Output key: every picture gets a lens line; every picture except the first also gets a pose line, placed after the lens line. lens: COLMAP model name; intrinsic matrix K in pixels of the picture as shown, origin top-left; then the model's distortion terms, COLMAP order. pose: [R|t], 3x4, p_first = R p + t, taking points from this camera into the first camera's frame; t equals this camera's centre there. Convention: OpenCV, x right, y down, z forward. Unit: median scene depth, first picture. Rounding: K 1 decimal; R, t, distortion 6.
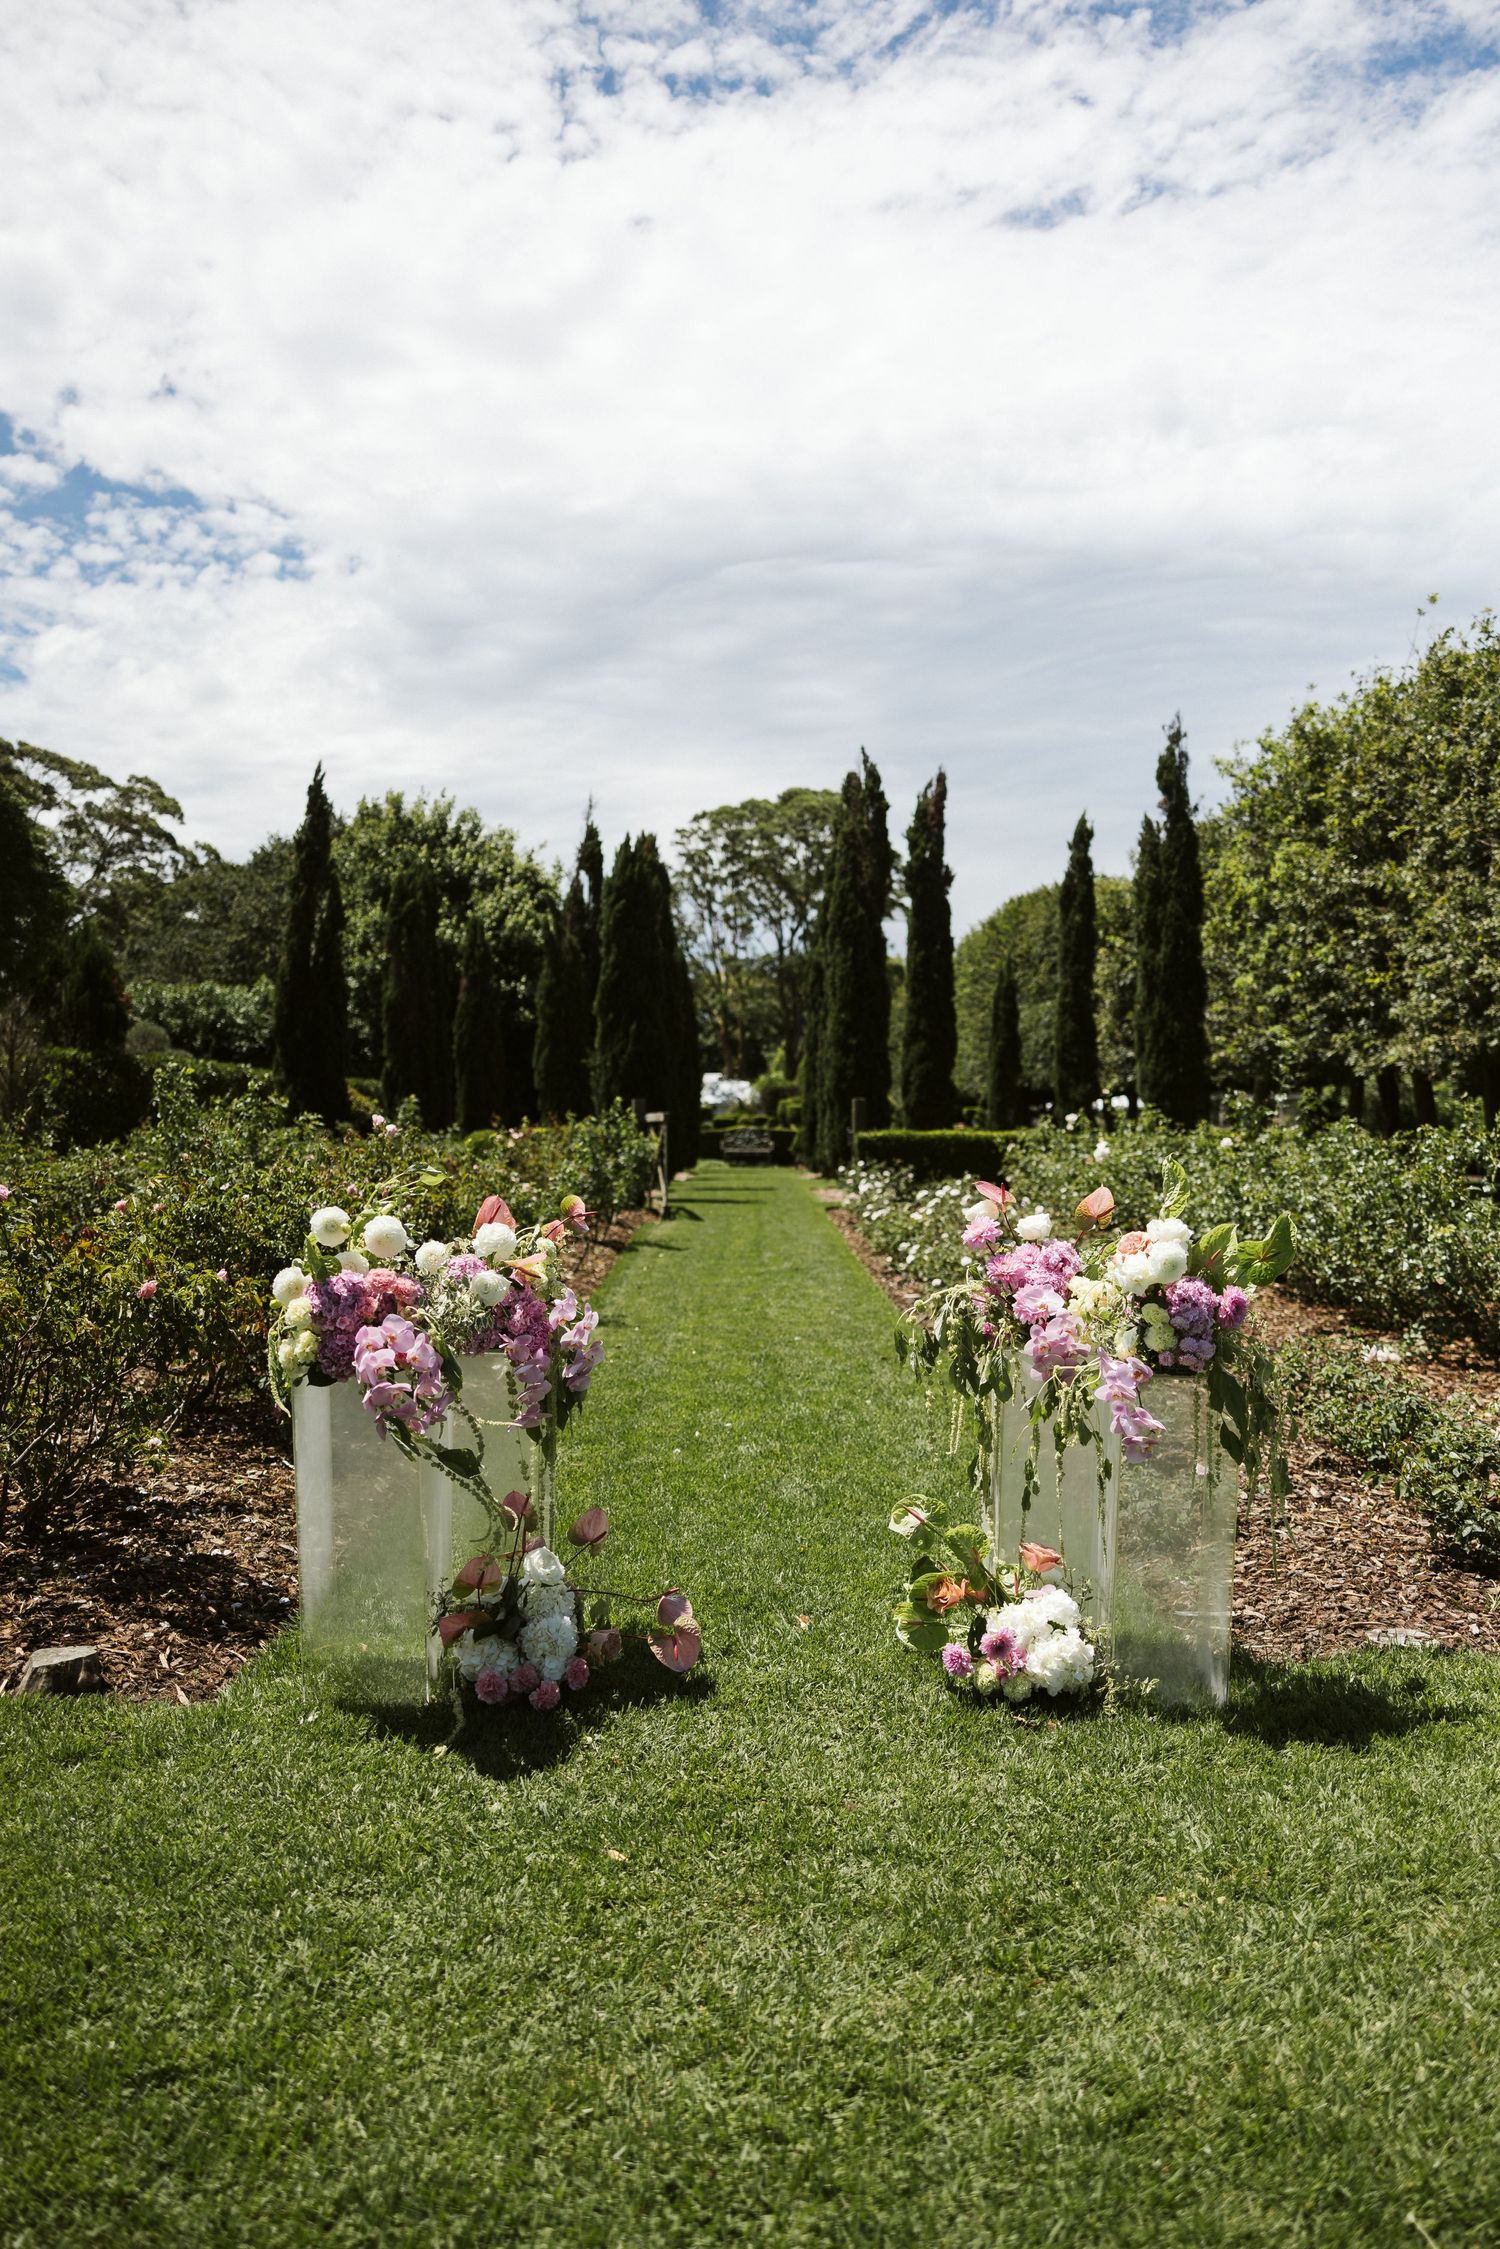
lens RADIAL K [[1787.2, 0, 720.8], [0, 1787.2, 1132.3], [0, 0, 1]] dist [0.003428, -0.001744]
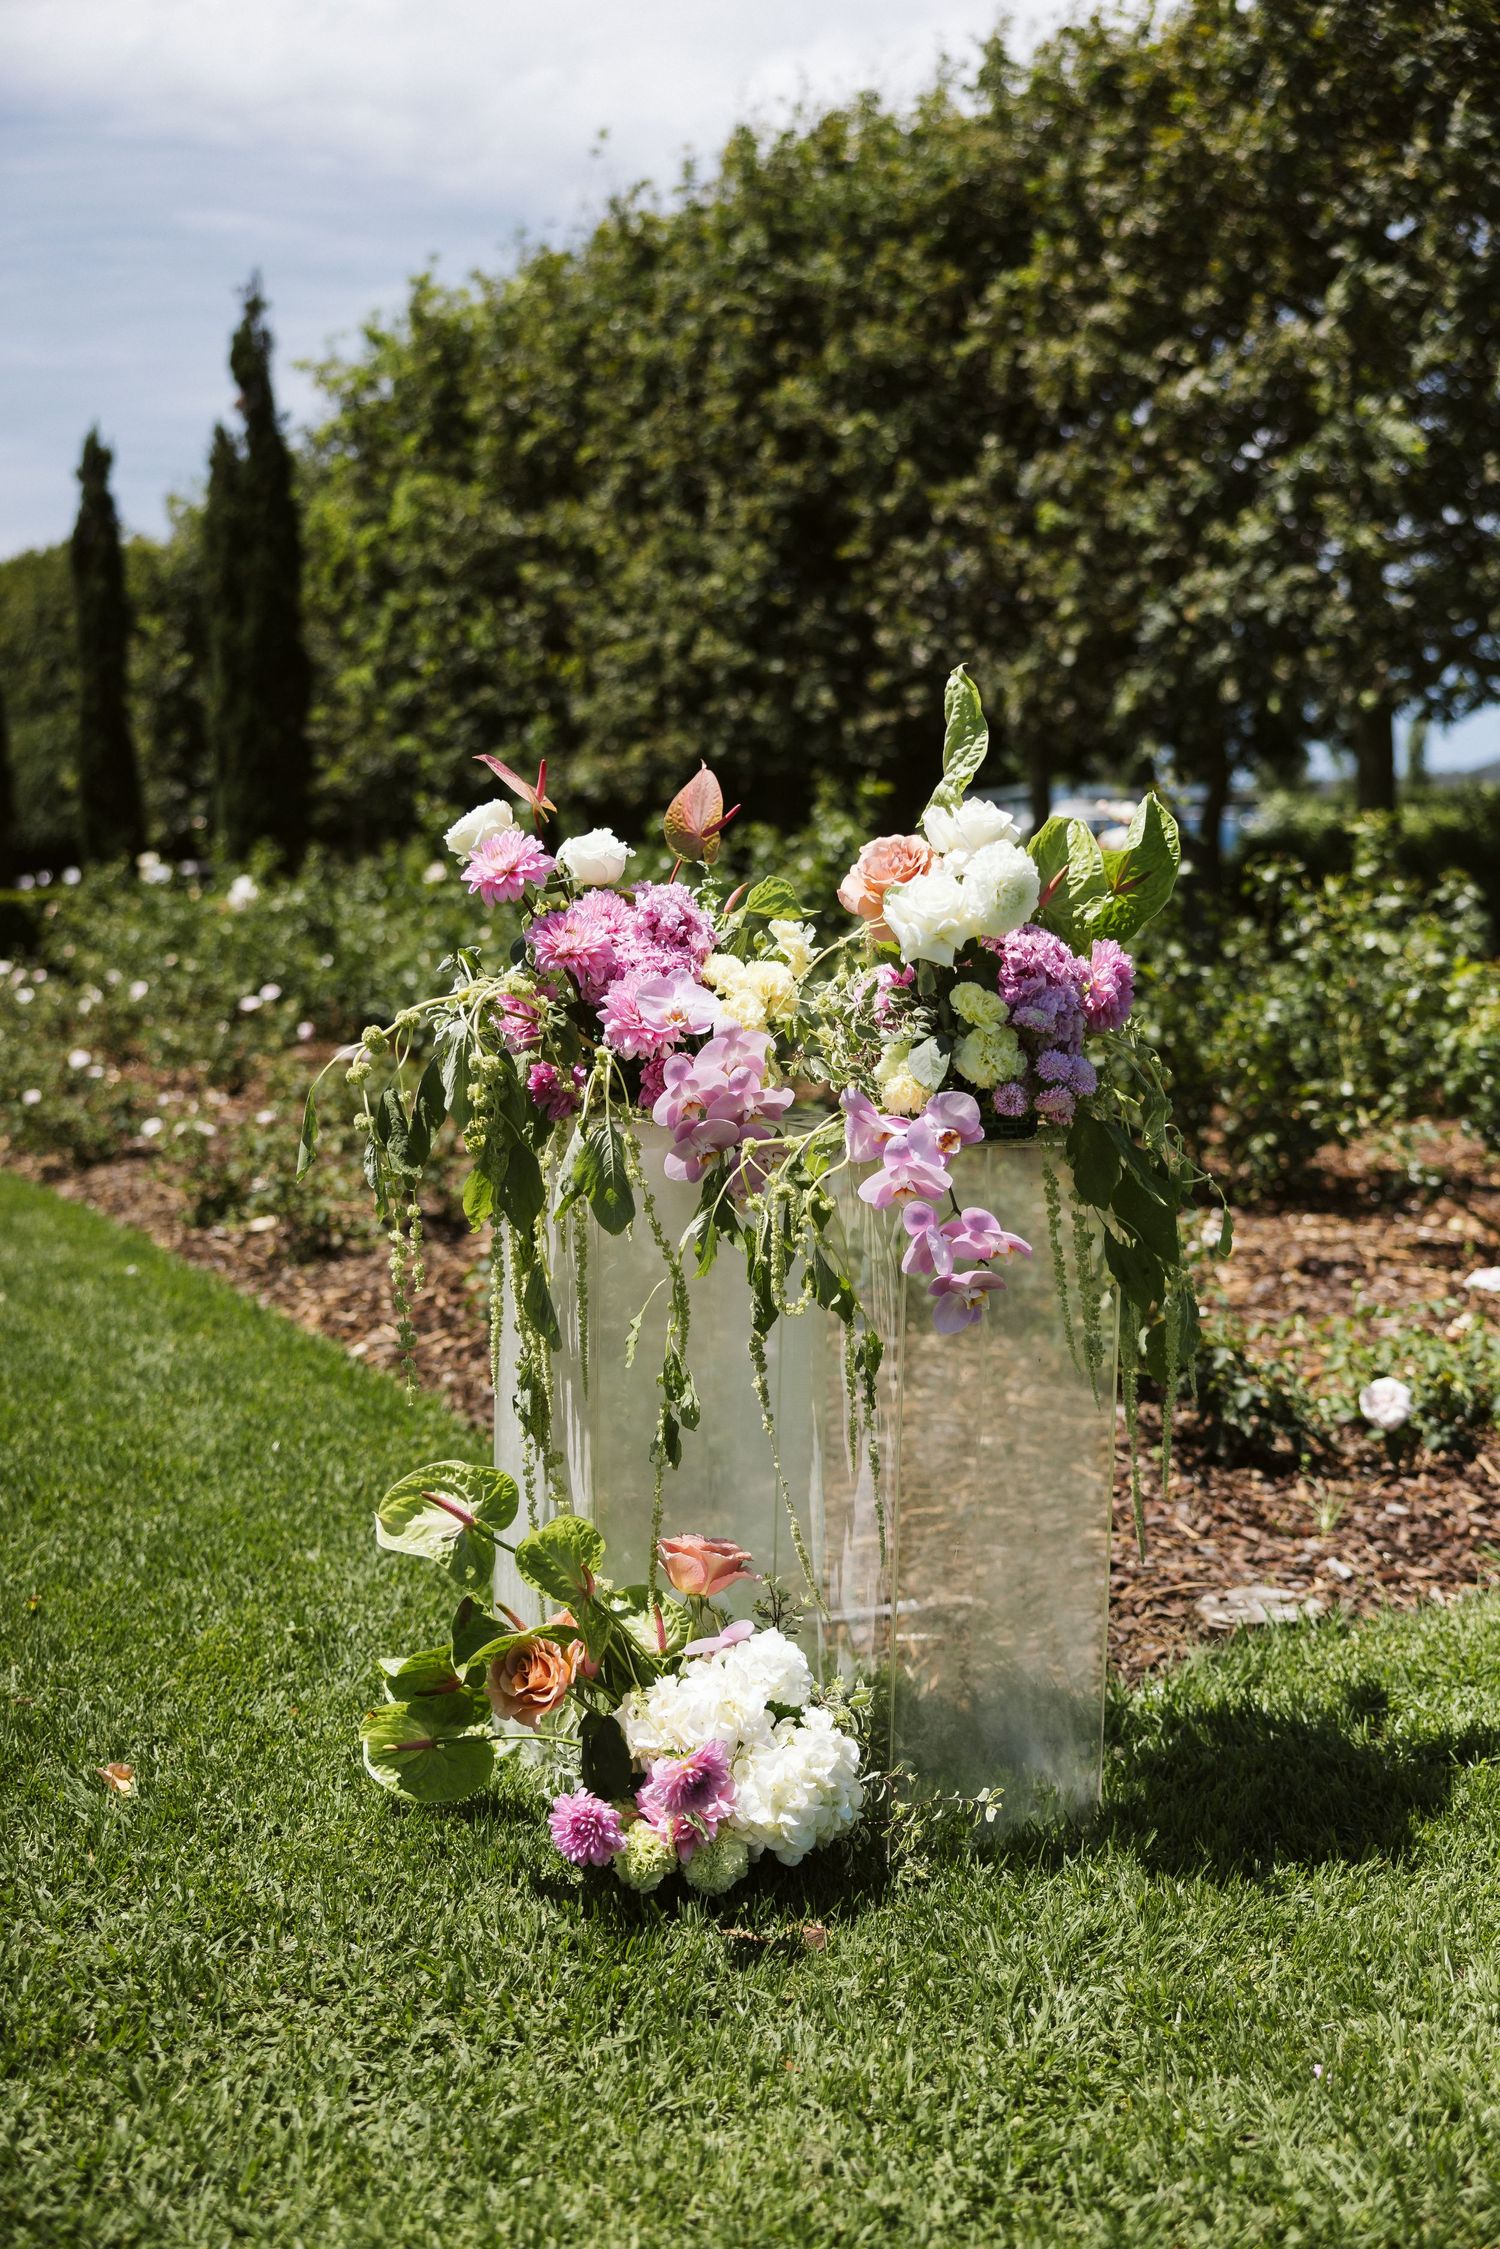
lens RADIAL K [[2407.9, 0, 740.3], [0, 2407.9, 1133.2], [0, 0, 1]] dist [0.004671, 0.000000]
pose [[0.890436, -0.064250, 0.450551, -0.036475], [0.025230, 0.995431, 0.092088, 0.031964], [-0.454409, -0.070631, 0.887988, 0.202403]]
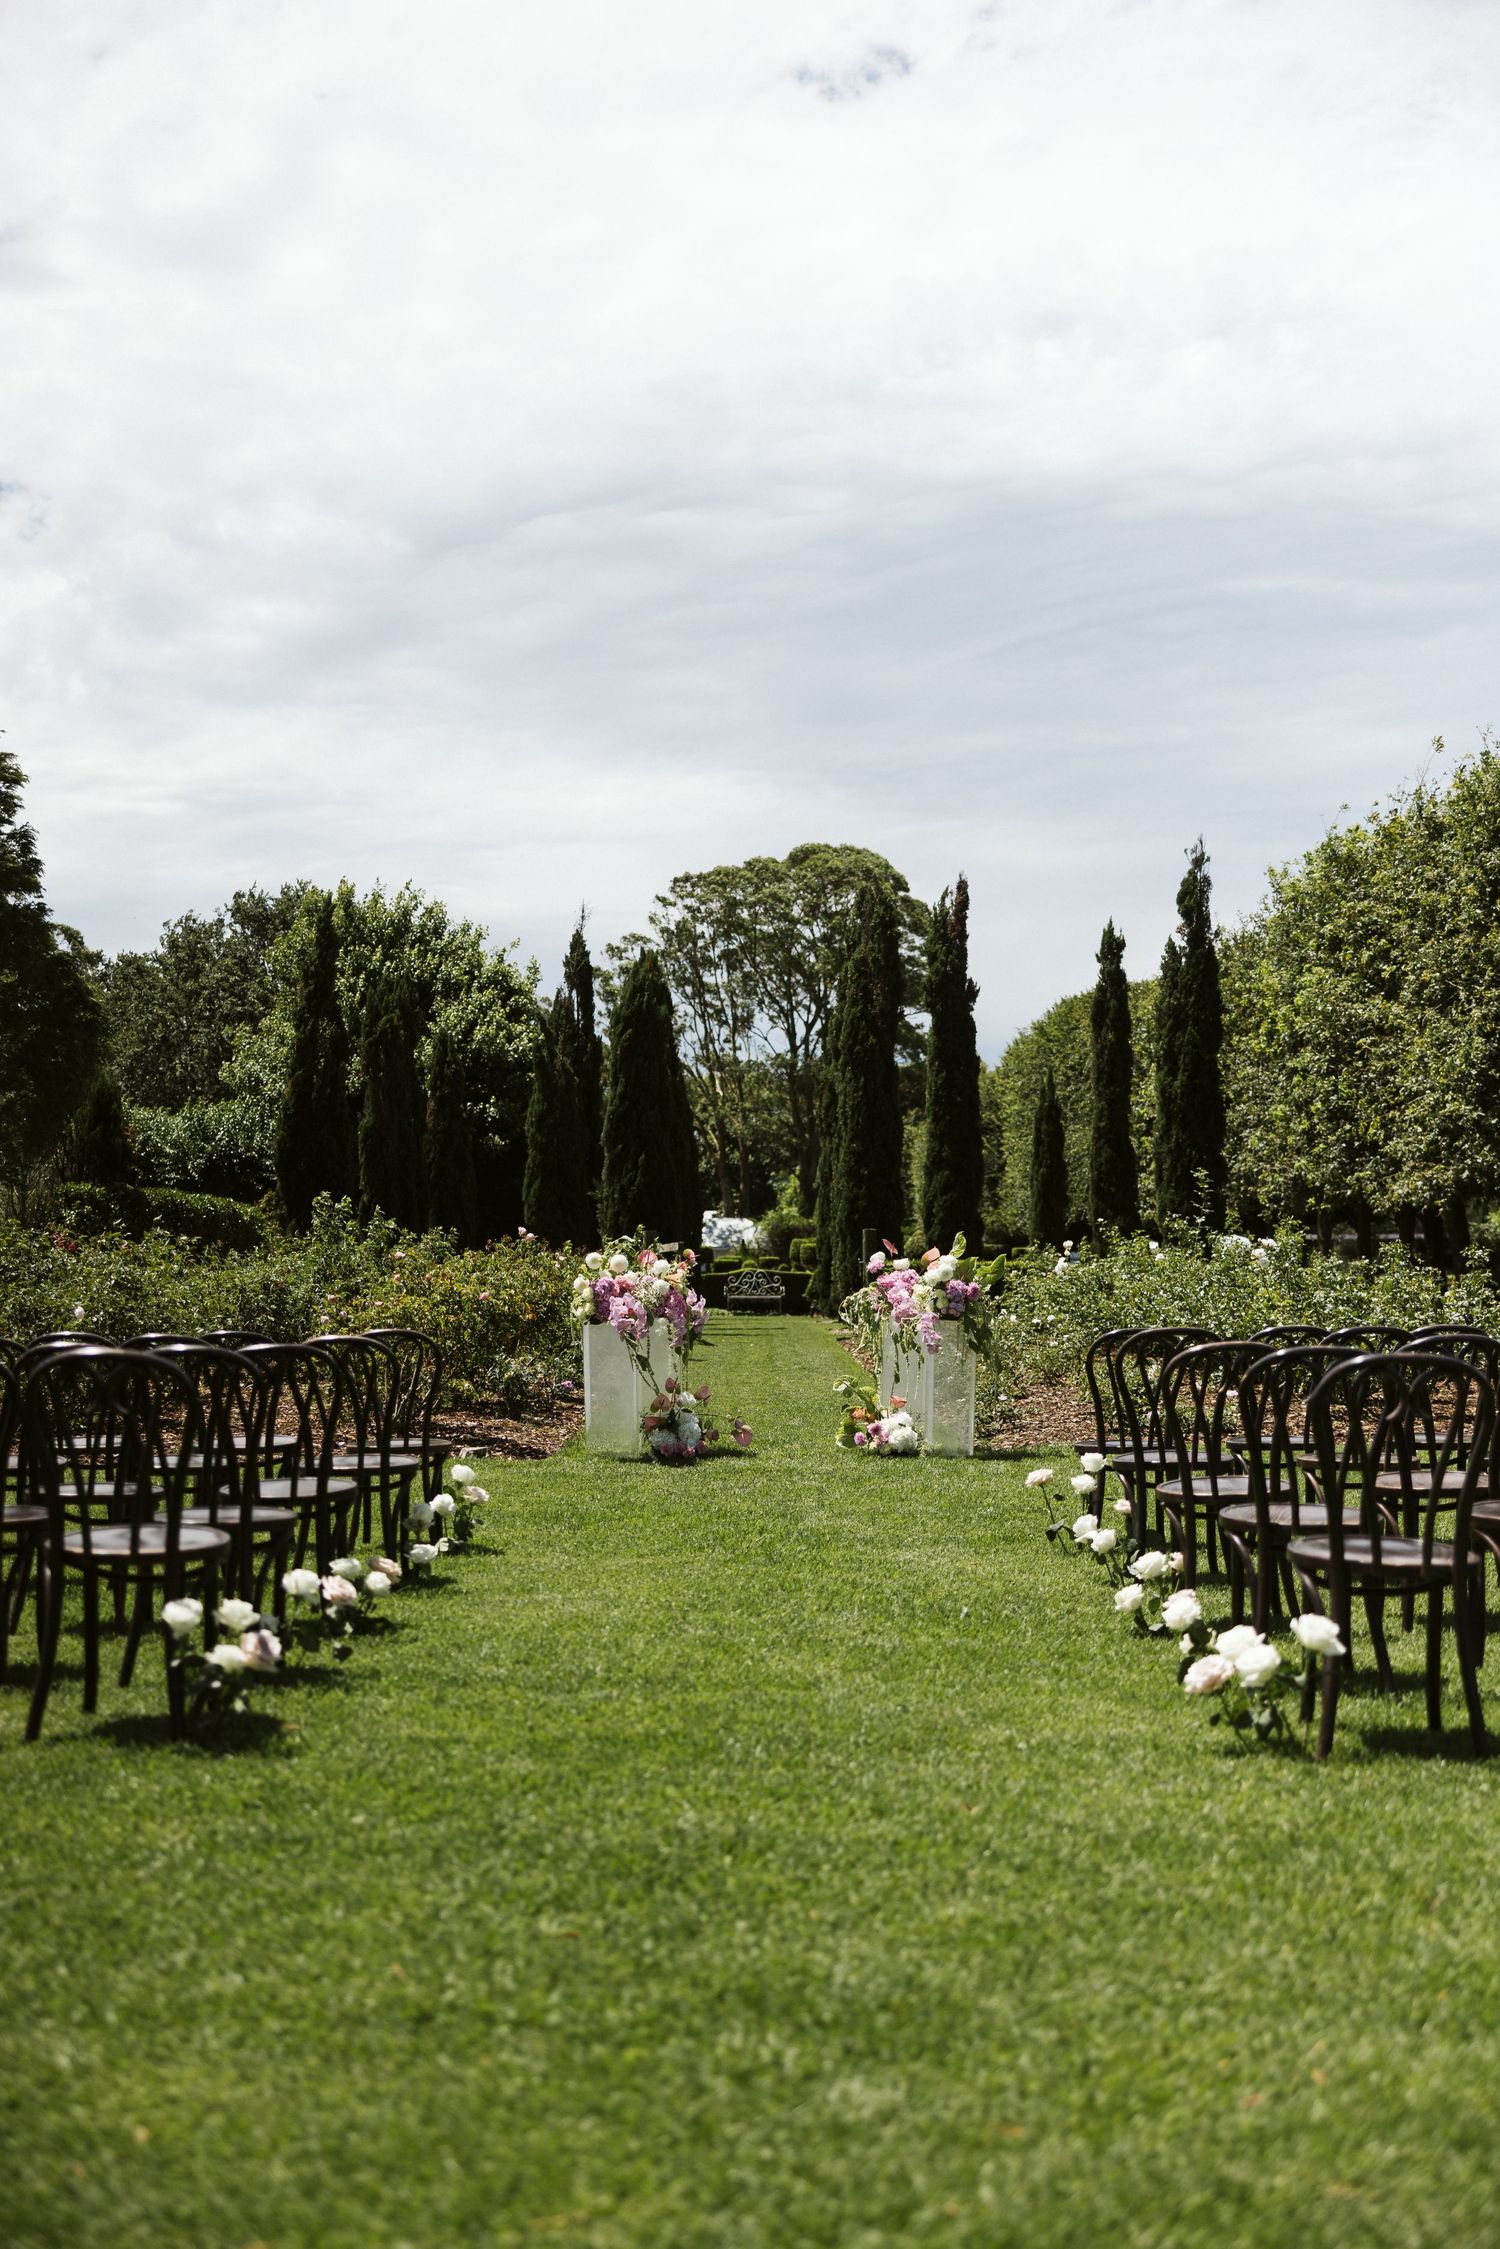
lens RADIAL K [[2505.6, 0, 736.6], [0, 2505.6, 1125.3], [0, 0, 1]] dist [0.002116, 0.000000]
pose [[0.999940, -0.003435, 0.010449, -0.028690], [0.004130, 0.997725, -0.067284, 0.042743], [-0.010194, 0.067323, 0.997679, -1.009639]]
